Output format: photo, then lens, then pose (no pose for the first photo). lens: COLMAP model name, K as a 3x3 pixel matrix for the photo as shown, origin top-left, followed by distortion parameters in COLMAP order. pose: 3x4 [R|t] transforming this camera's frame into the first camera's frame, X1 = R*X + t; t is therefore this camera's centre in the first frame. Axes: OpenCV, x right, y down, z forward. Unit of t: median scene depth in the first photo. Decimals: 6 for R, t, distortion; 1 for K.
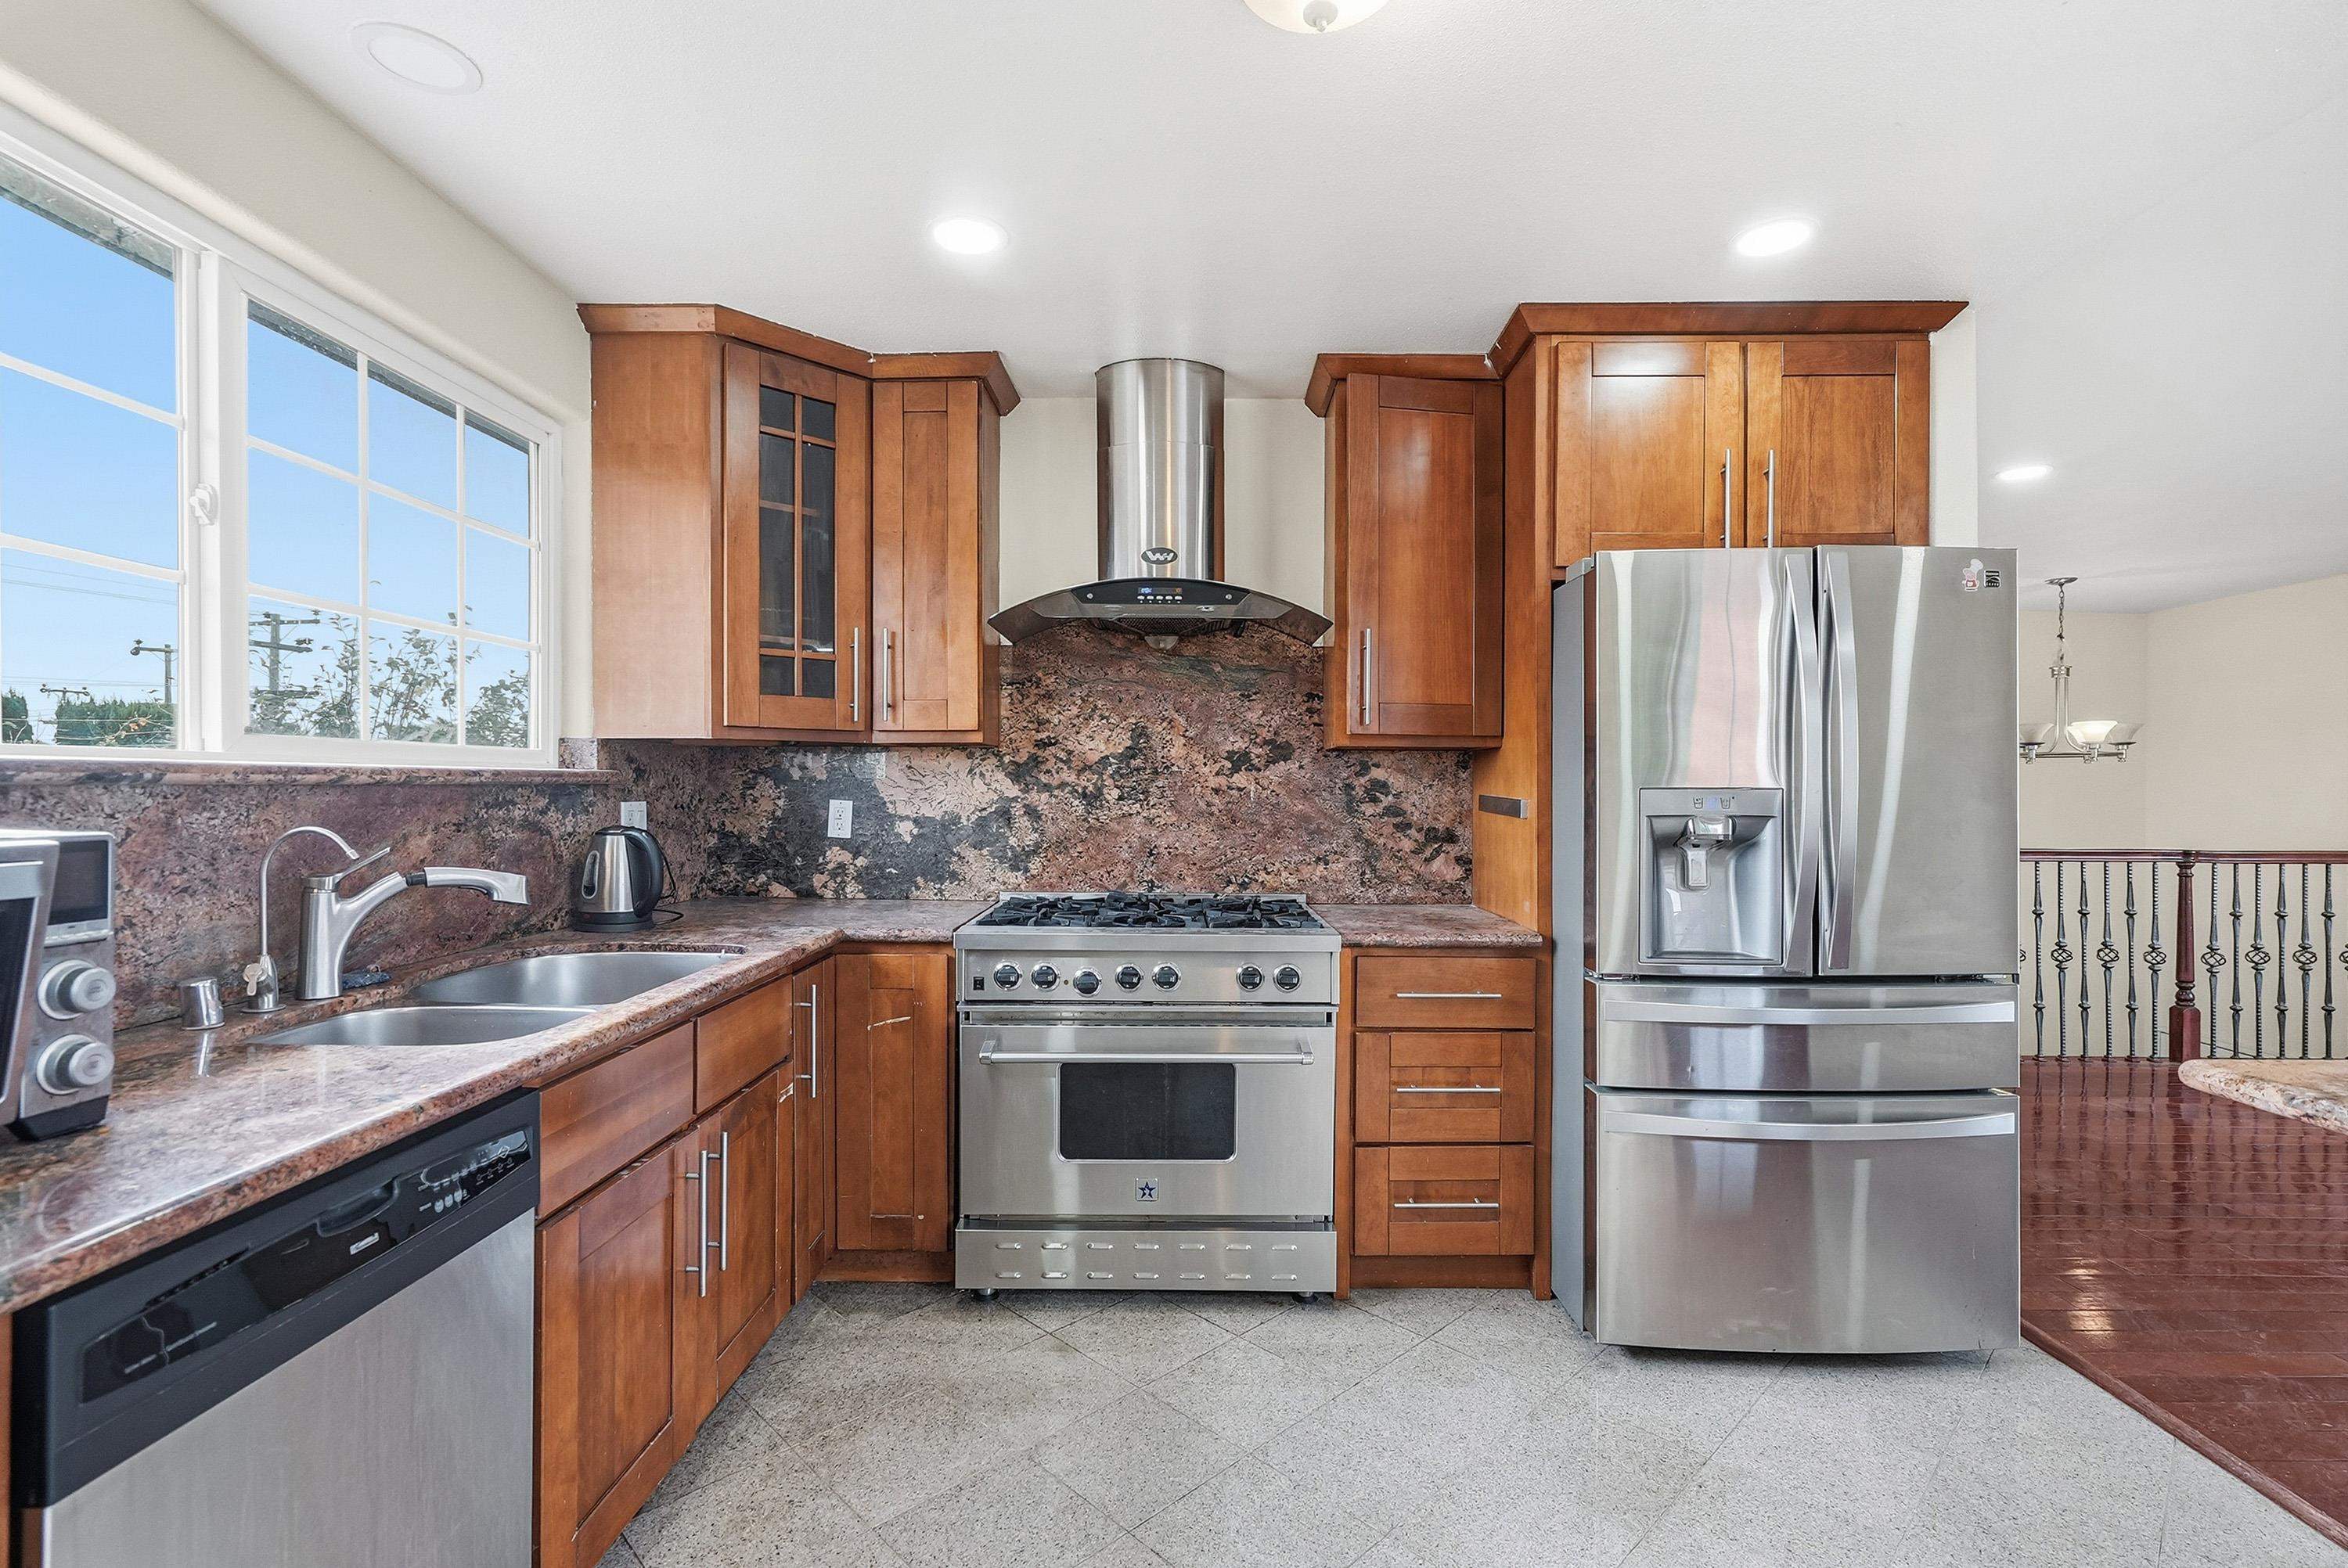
lens RADIAL K [[1075.2, 0, 1172.5], [0, 1075.2, 790.5], [0, 0, 1]] dist [-0.002692, 0.000474]
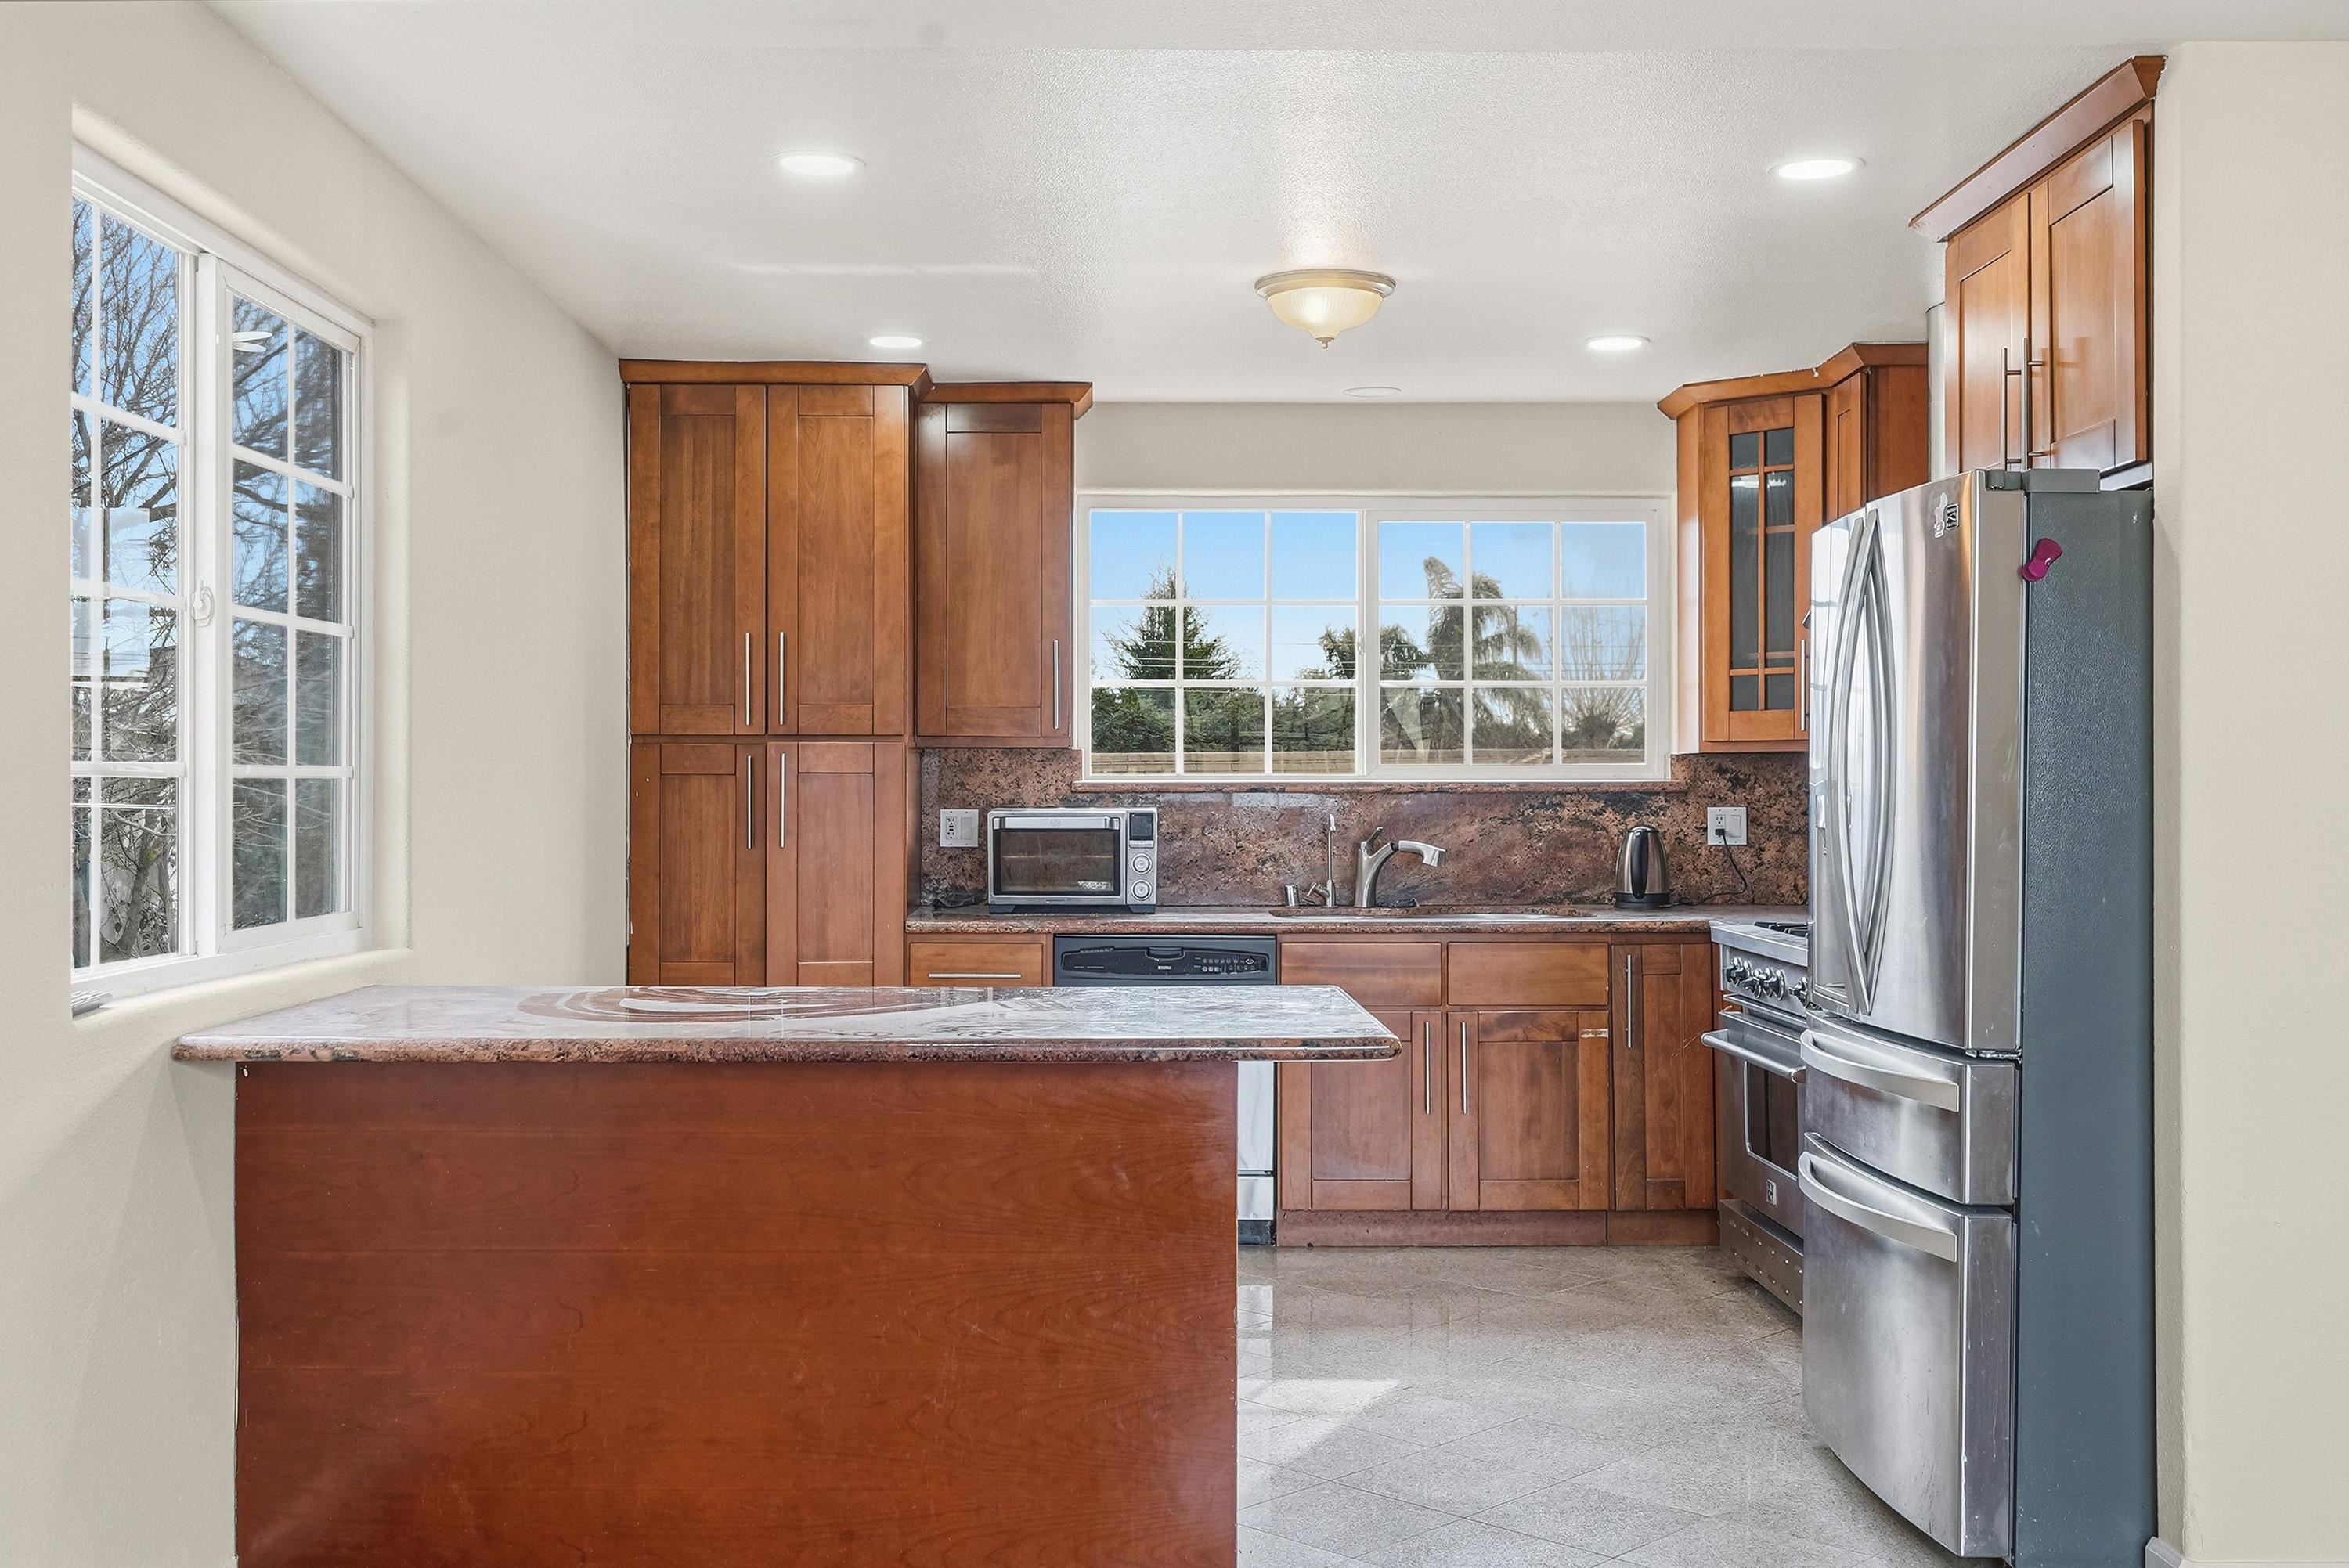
lens RADIAL K [[2323.4, 0, 1174.5], [0, 2323.4, 784.0], [0, 0, 1]] dist [0.001610, 0.002000]
pose [[0.021110, -0.002866, -0.999773, 1.873847], [-0.004402, 0.999986, -0.002960, -0.004099], [0.999767, 0.004463, 0.021098, 0.344902]]
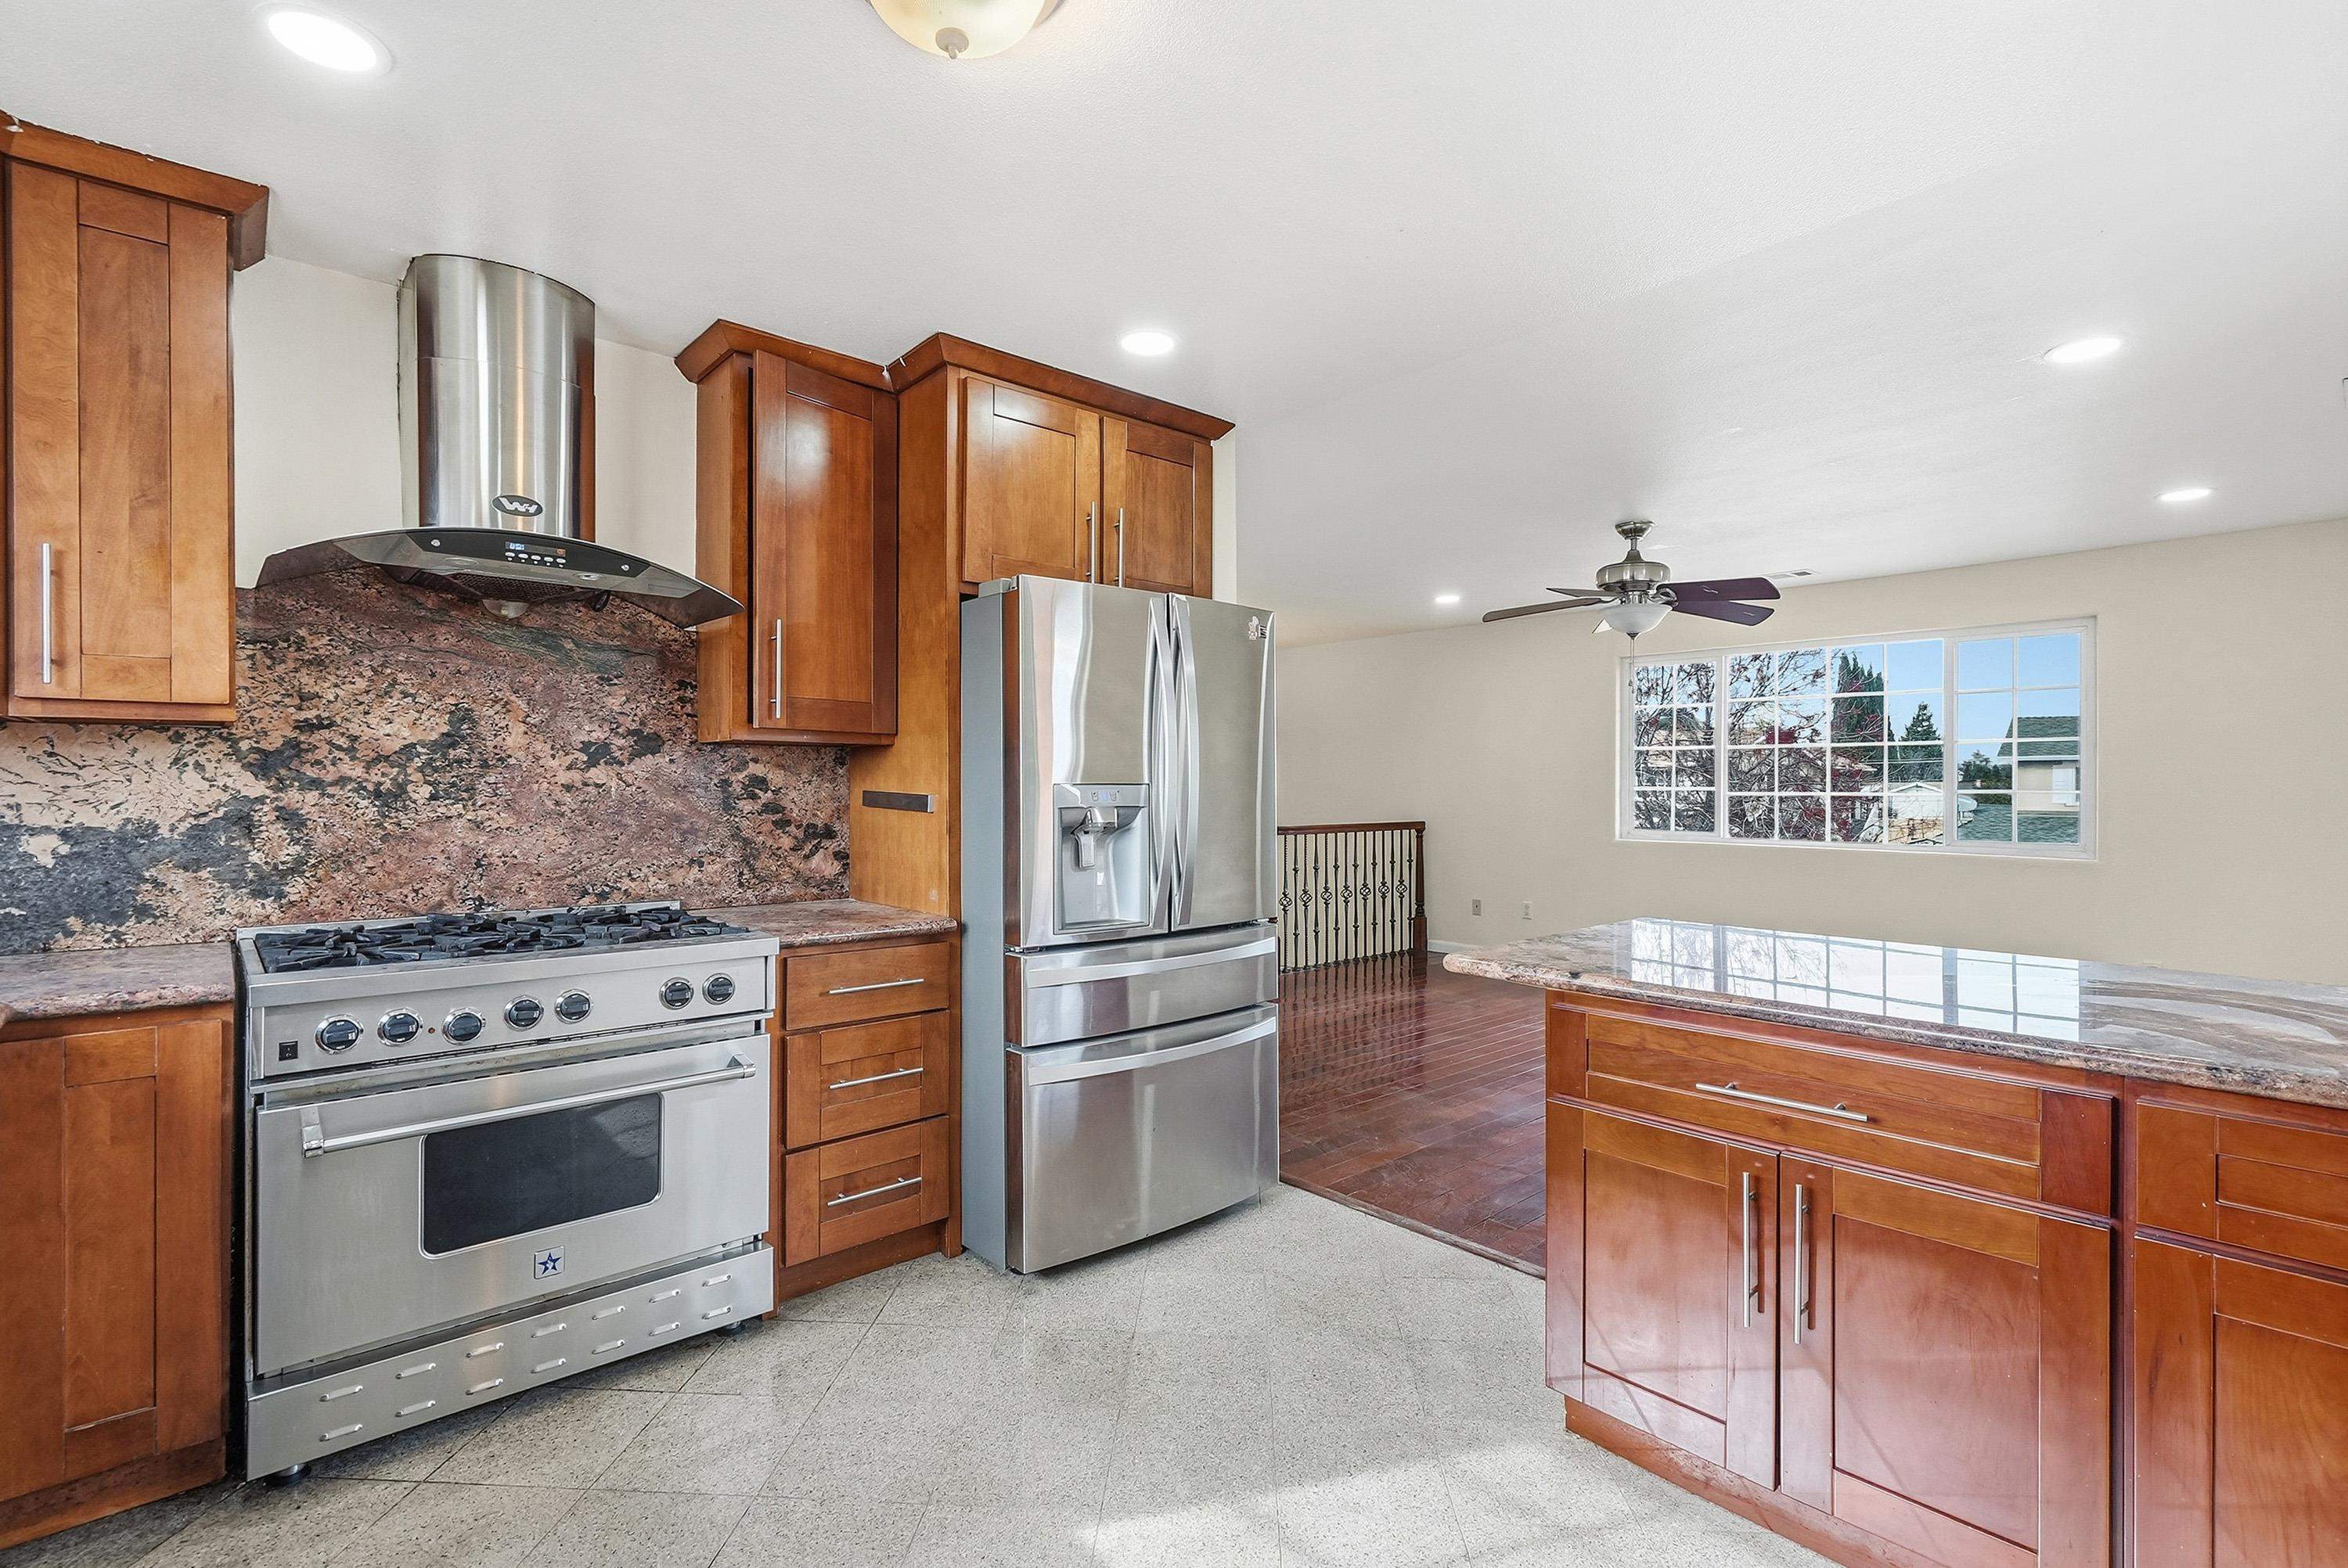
lens RADIAL K [[1083.2, 0, 1174.0], [0, 1083.2, 784.0], [0, 0, 1]] dist [0.000245, 0.000952]
pose [[0.738481, -0.001395, 0.674273, -0.206759], [0.002577, 0.999996, -0.000753, -0.000729], [-0.674269, 0.002294, 0.738482, 0.039851]]
